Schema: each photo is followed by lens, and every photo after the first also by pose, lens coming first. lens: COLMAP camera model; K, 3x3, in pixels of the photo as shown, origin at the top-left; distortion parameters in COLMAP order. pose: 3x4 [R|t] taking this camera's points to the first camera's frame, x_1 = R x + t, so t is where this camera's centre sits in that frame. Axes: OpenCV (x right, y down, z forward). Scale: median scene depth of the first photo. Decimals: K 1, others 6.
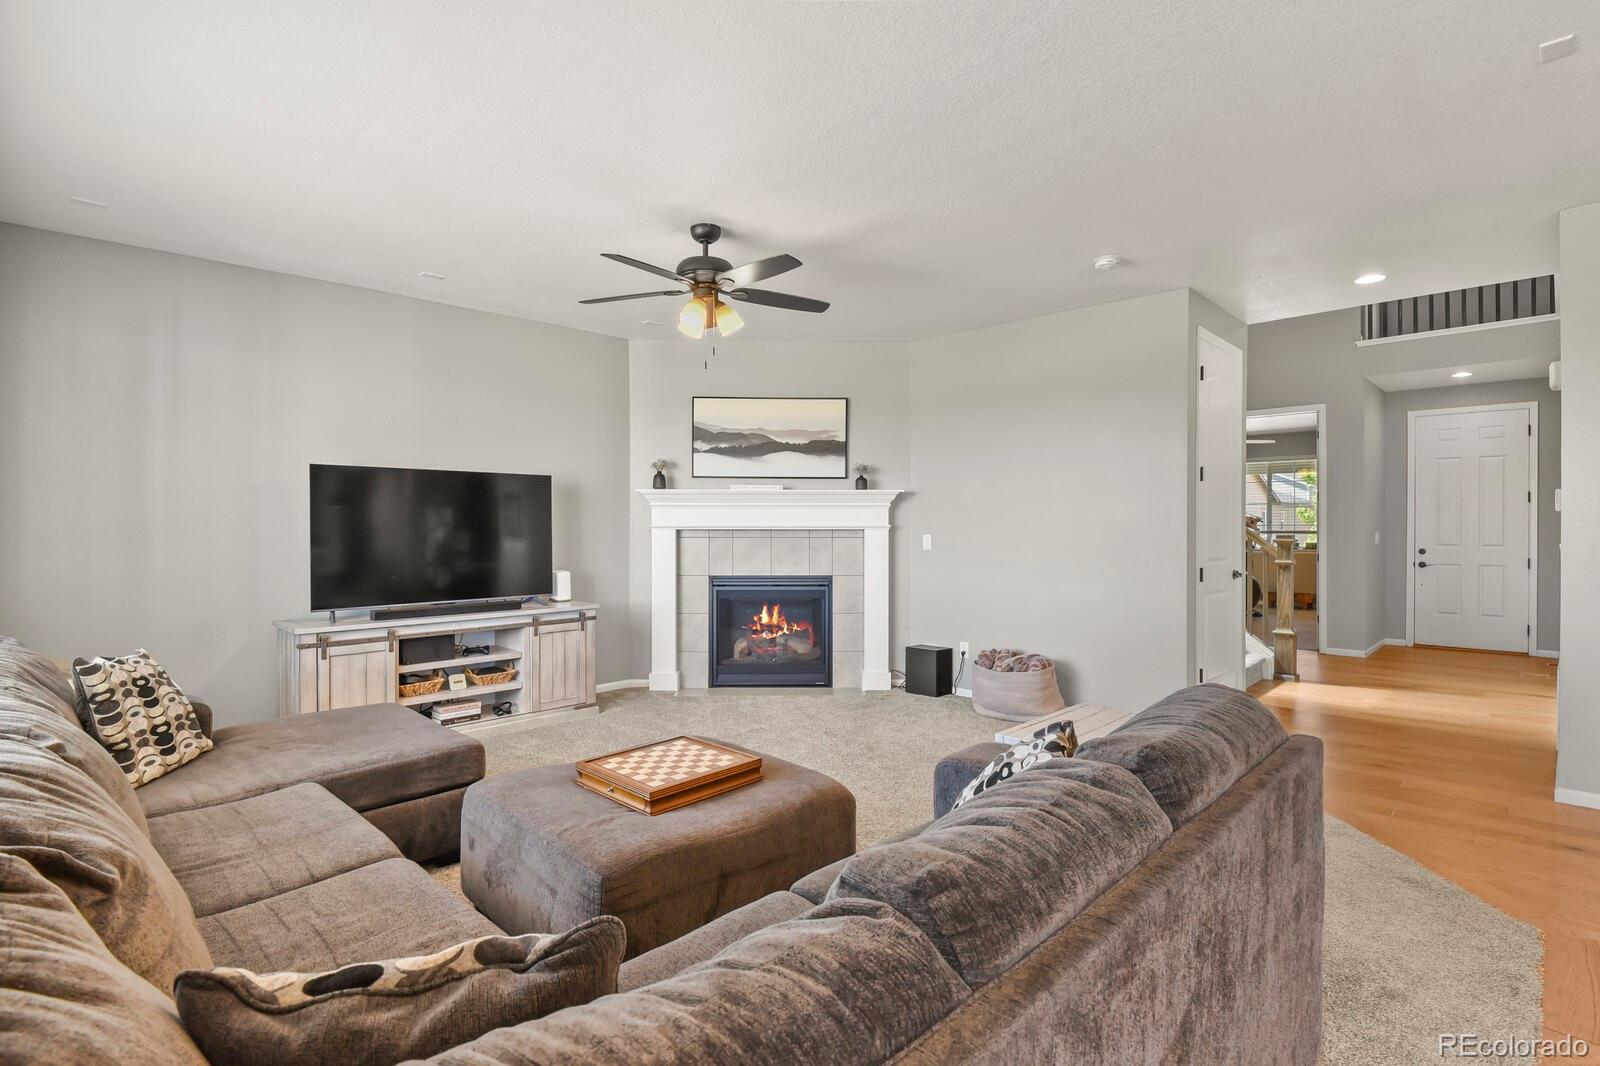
lens RADIAL K [[775.3, 0, 808.4], [0, 775.3, 529.8], [0, 0, 1]] dist [-0.011323, -0.002774]
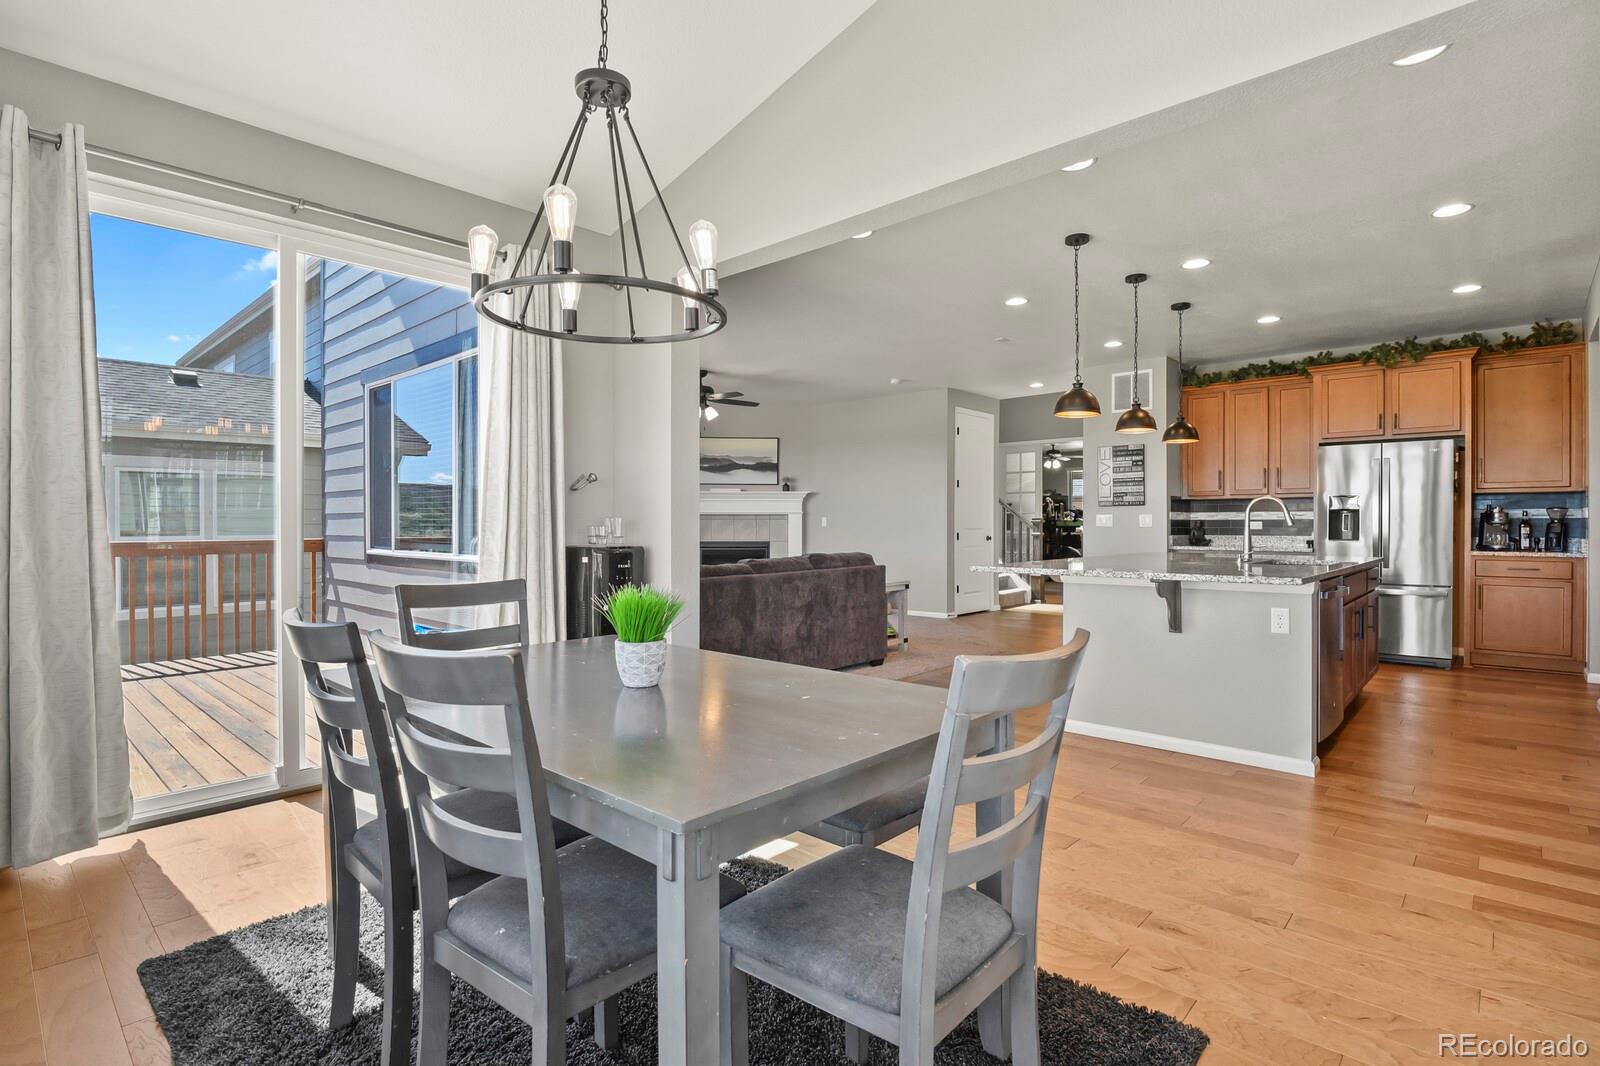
lens RADIAL K [[775.3, 0, 808.5], [0, 775.3, 530.8], [0, 0, 1]] dist [-0.011323, -0.002774]
pose [[0.999332, -0.002020, 0.036480, 0.056779], [0.001875, 0.999990, 0.004013, 0.030581], [-0.036488, -0.003942, 0.999326, -0.757913]]
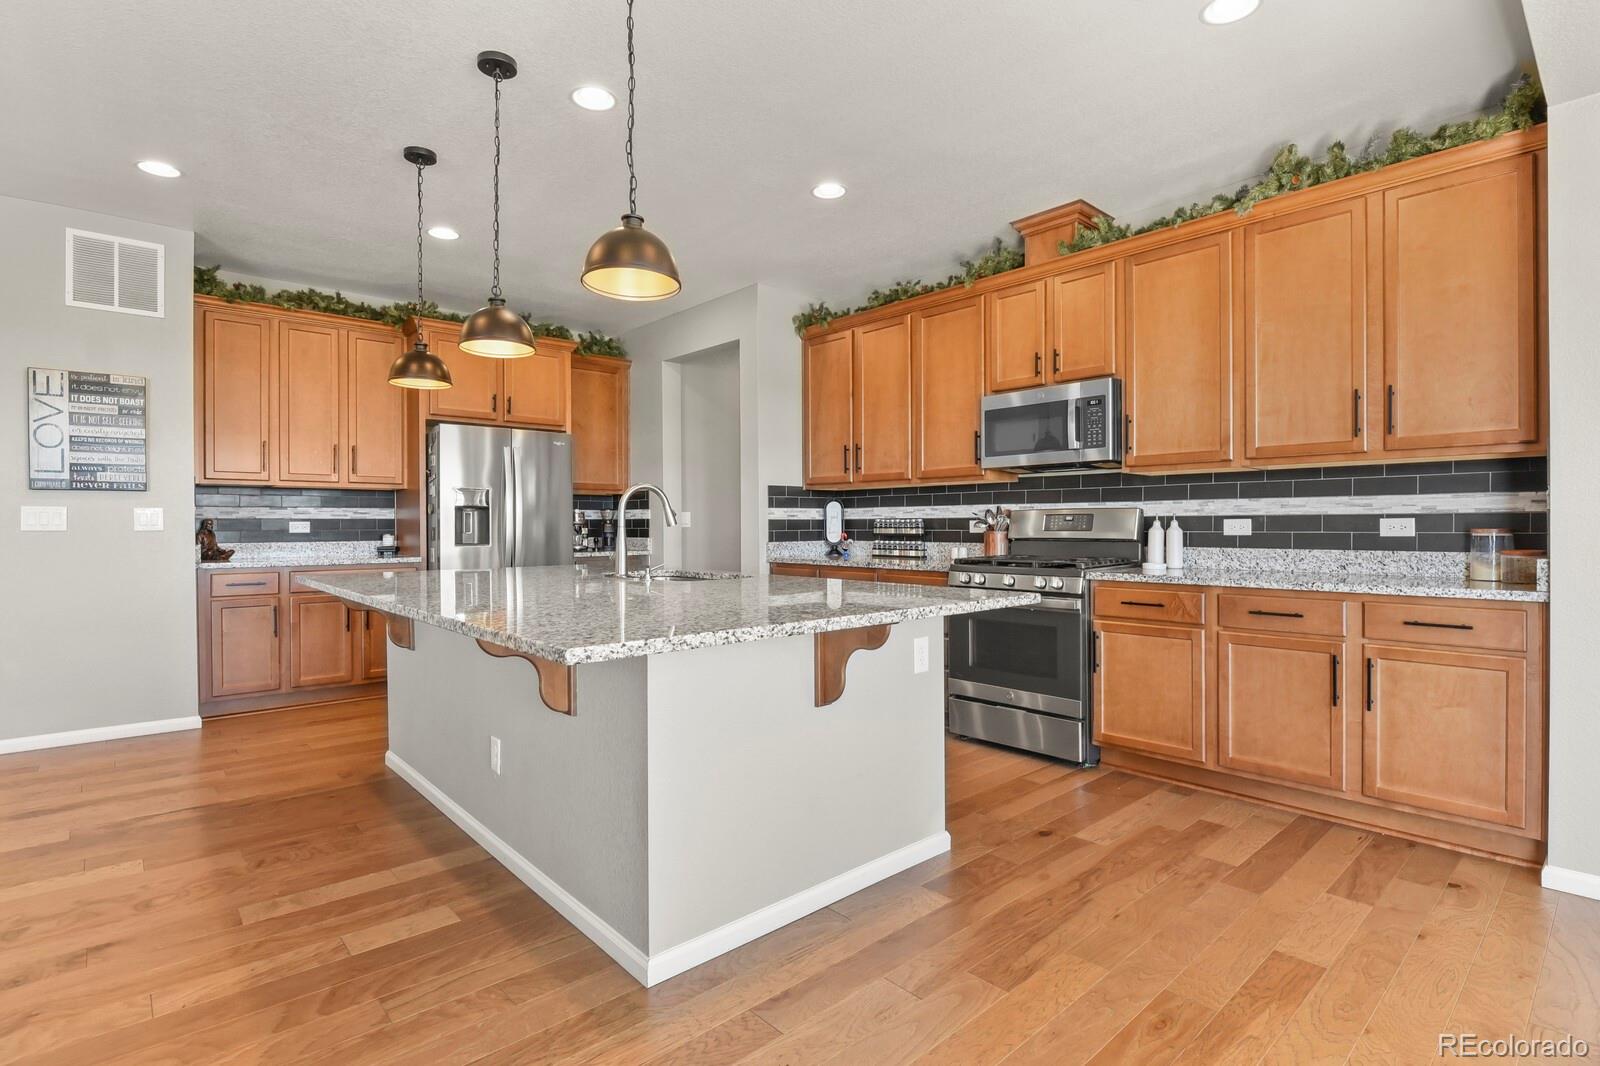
lens RADIAL K [[775.3, 0, 805.0], [0, 775.3, 531.7], [0, 0, 1]] dist [-0.011323, -0.002774]
pose [[0.058513, -0.010106, 0.998235, 0.003090], [0.007078, 0.999928, 0.009708, 0.028663], [-0.998262, 0.006498, 0.058580, -0.114380]]
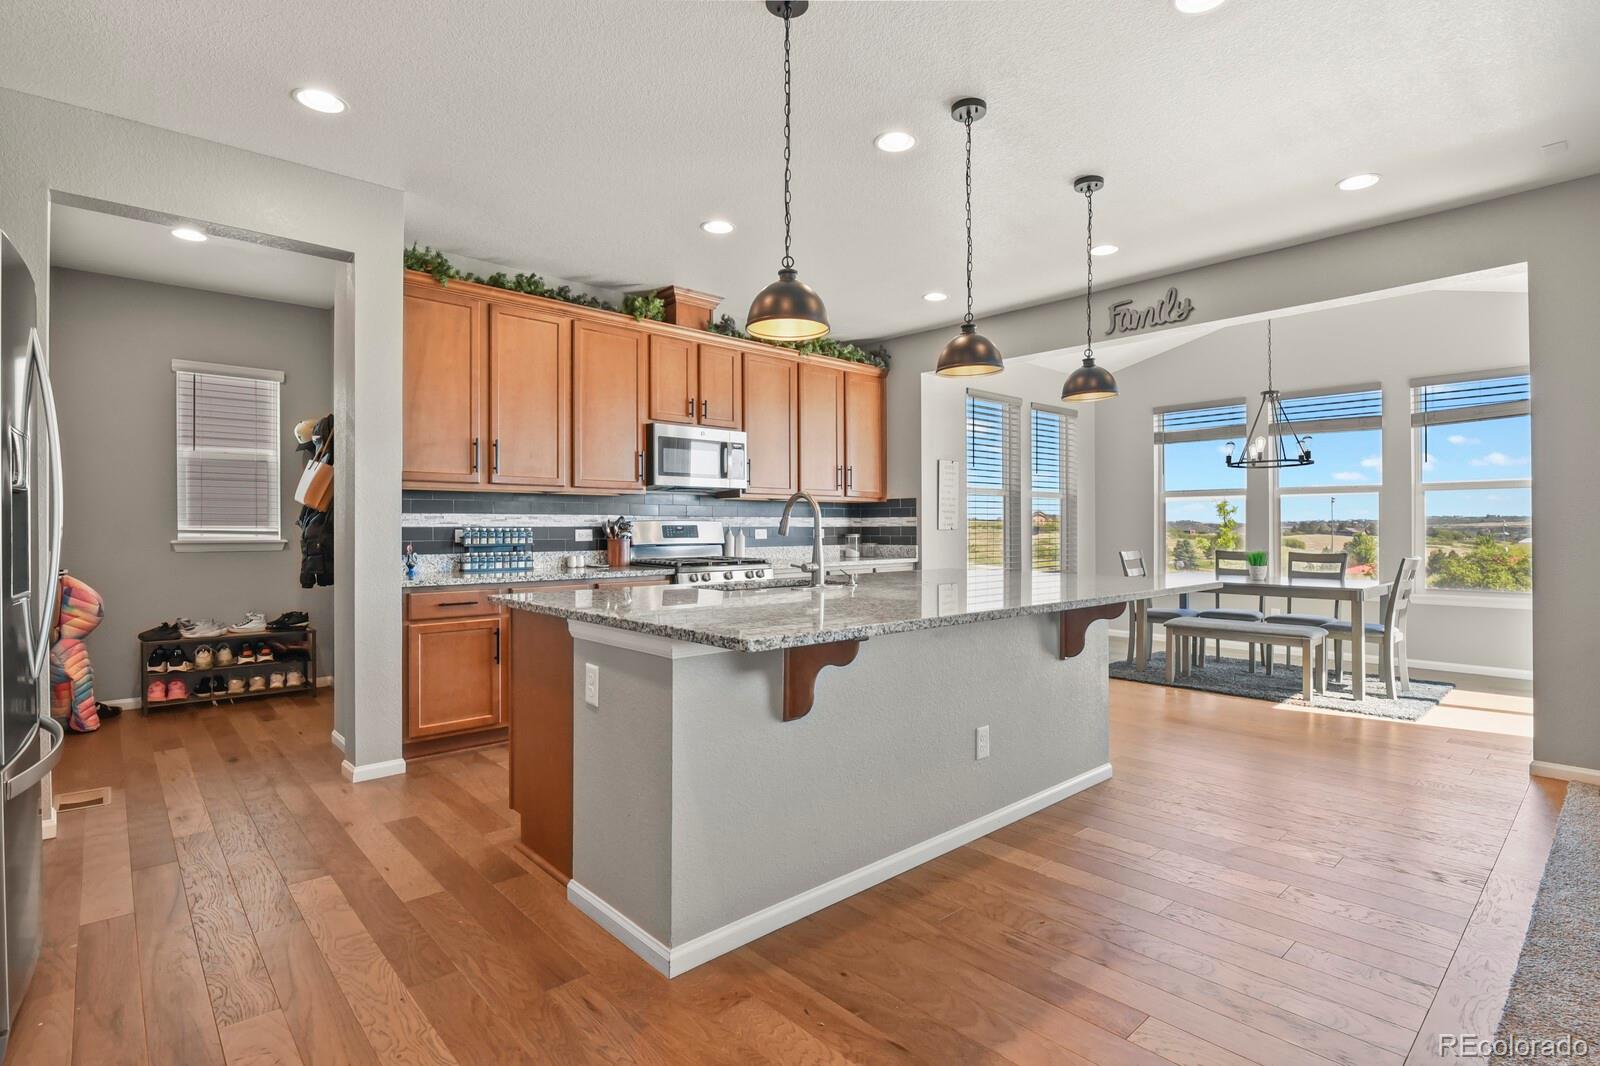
lens RADIAL K [[775.3, 0, 809.0], [0, 775.3, 538.9], [0, 0, 1]] dist [-0.011323, -0.002774]
pose [[-0.998722, 0.001277, 0.050522, 0.536480], [0.002138, 0.999853, 0.017000, 0.022347], [-0.050492, 0.017086, -0.998578, 0.604516]]
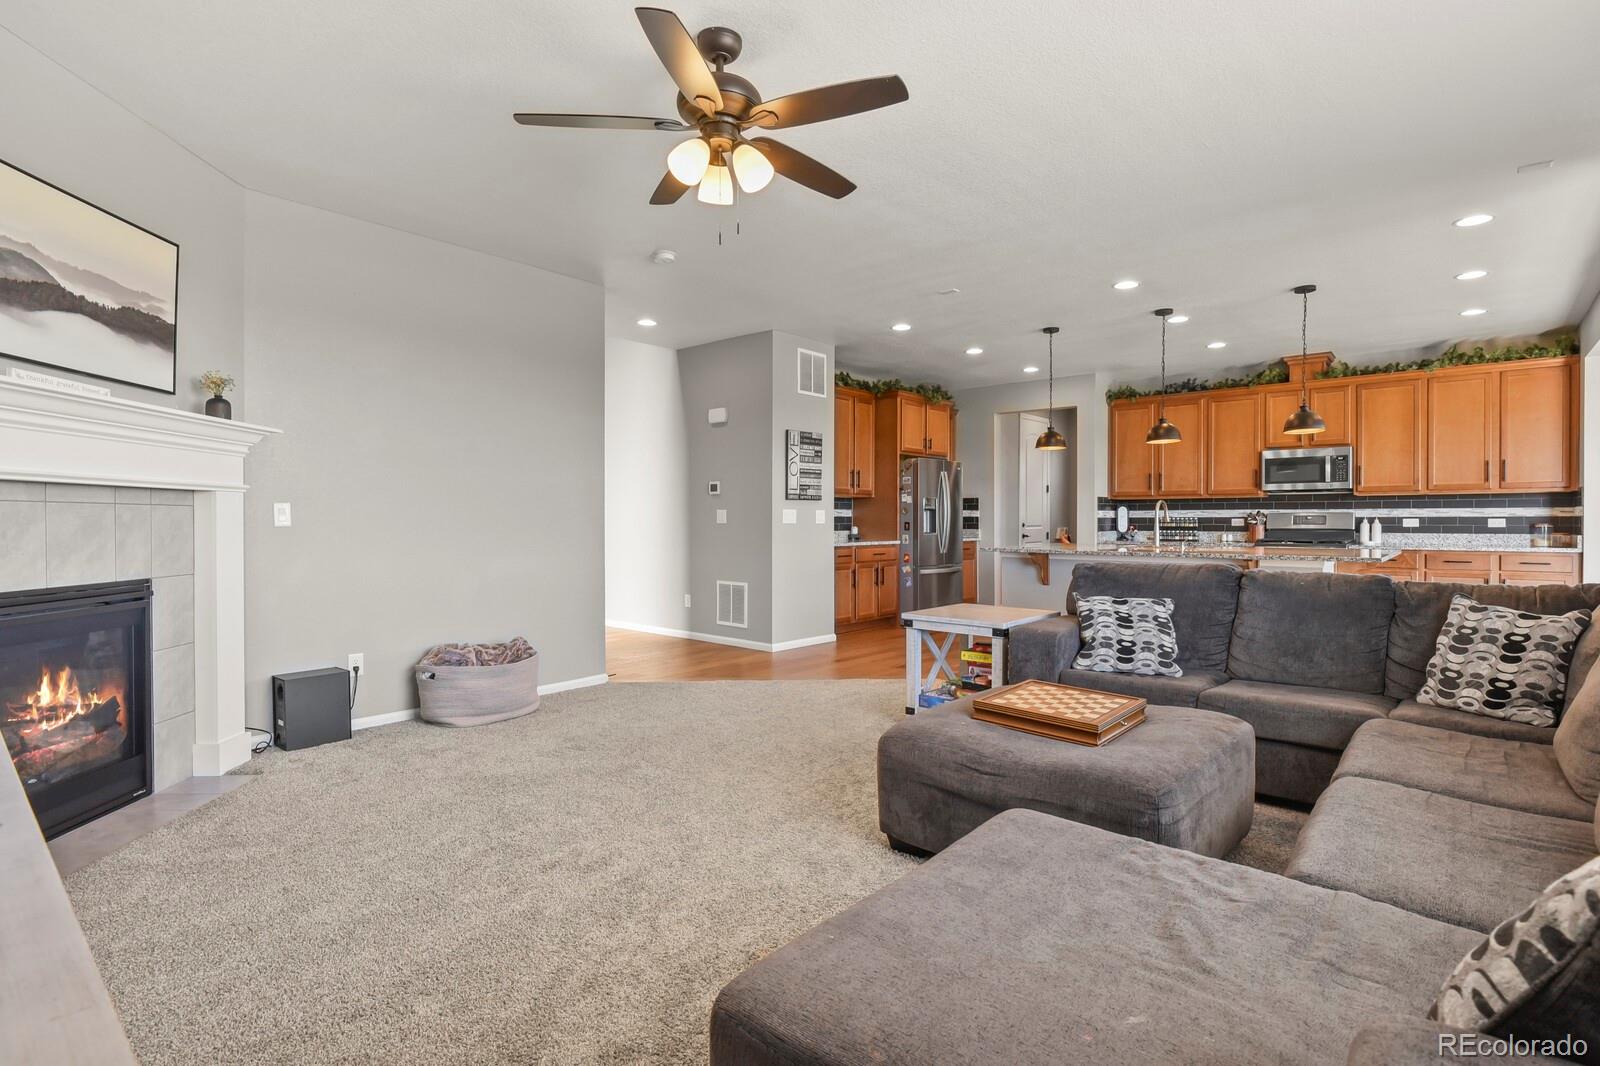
lens RADIAL K [[775.3, 0, 807.6], [0, 775.3, 527.9], [0, 0, 1]] dist [-0.011323, -0.002774]
pose [[-0.063125, -0.011069, 0.997944, -0.534032], [0.004936, 0.999923, 0.011403, 0.022908], [-0.997993, 0.005646, -0.063065, 0.629189]]
